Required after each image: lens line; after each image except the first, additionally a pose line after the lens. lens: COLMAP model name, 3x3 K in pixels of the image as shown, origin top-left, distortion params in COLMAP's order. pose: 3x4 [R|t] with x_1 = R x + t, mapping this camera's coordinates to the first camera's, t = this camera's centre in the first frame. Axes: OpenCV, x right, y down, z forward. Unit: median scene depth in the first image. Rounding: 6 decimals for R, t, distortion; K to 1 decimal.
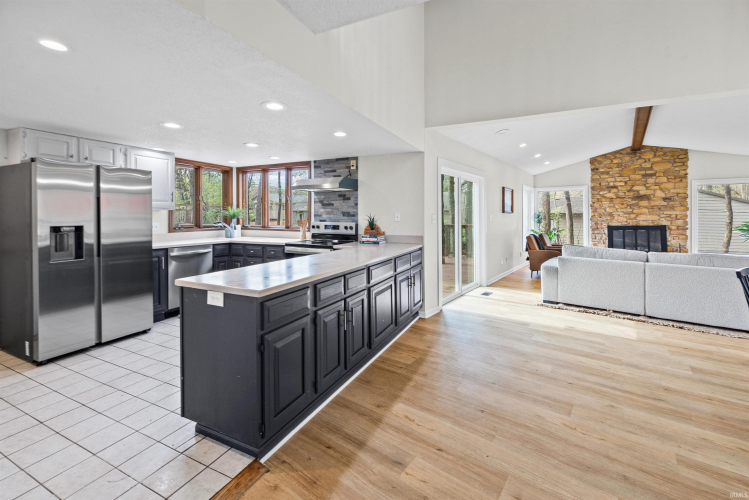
lens RADIAL K [[311.0, 0, 375.4], [0, 311.0, 246.8], [0, 0, 1]] dist [0.009054, -0.000195]
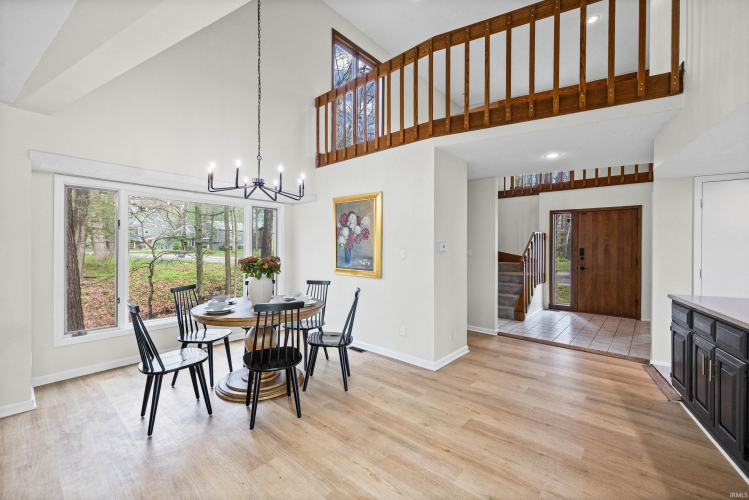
lens RADIAL K [[311.0, 0, 374.7], [0, 311.0, 250.3], [0, 0, 1]] dist [0.009054, -0.000195]
pose [[-0.998774, -0.009295, 0.048616, 0.904601], [-0.003774, 0.993652, 0.112438, -0.216583], [-0.049353, 0.112117, -0.992469, 2.055178]]
